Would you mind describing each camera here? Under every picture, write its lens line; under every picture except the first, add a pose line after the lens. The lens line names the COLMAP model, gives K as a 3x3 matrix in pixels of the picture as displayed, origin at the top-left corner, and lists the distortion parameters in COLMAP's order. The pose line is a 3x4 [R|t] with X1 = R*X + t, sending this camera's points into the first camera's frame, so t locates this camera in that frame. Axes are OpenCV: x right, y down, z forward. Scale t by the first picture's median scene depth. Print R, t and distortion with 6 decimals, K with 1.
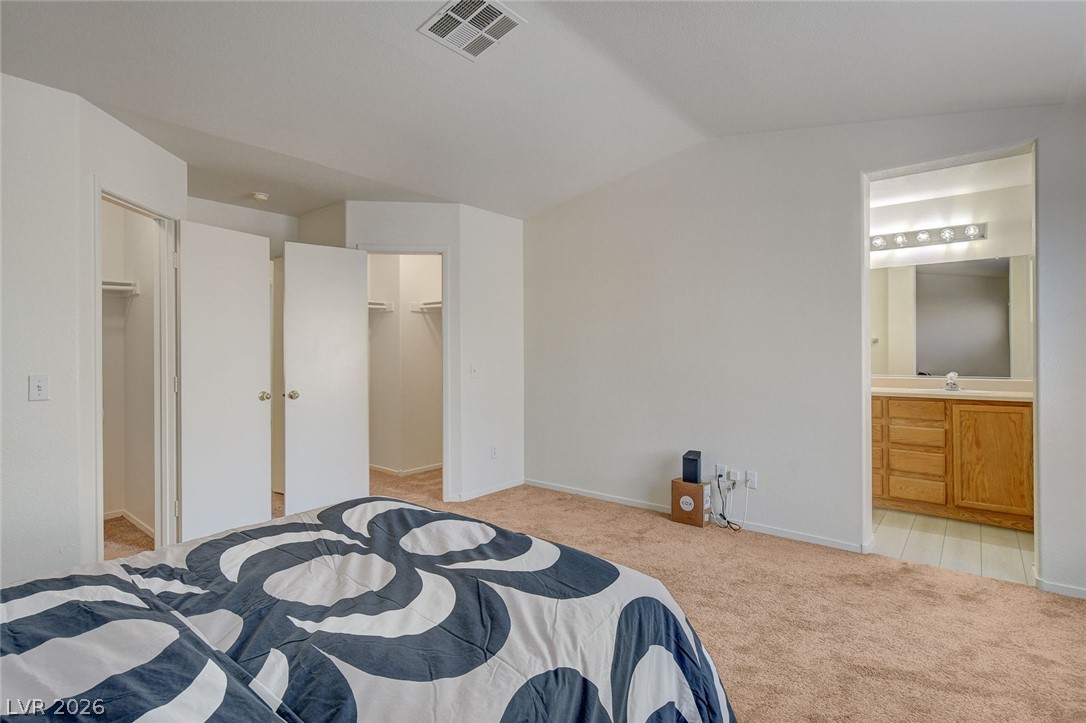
lens RADIAL K [[530.5, 0, 546.5], [0, 530.5, 352.7], [0, 0, 1]] dist [-0.003427, -0.000685]
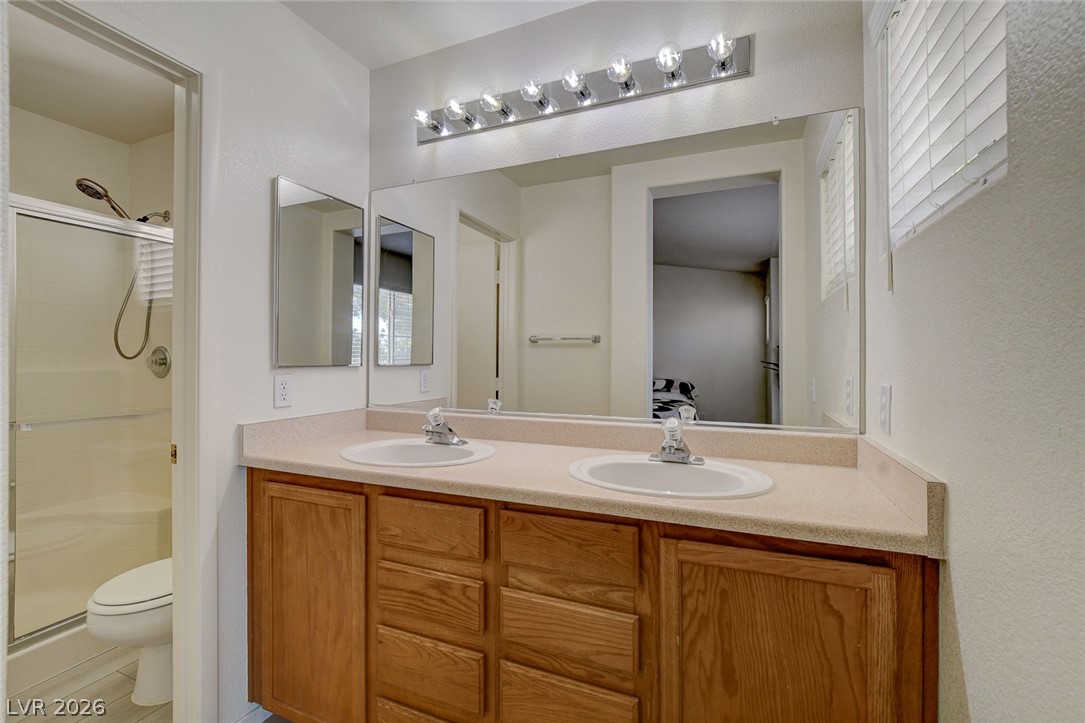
lens RADIAL K [[475.0, 0, 540.0], [0, 475.0, 359.1], [0, 0, 1]] dist [-0.019073, 0.005287]
pose [[0.961603, -0.003406, 0.274423, 0.625443], [0.001275, 0.999968, 0.007944, -0.006009], [-0.274441, -0.007289, 0.961576, 0.757137]]
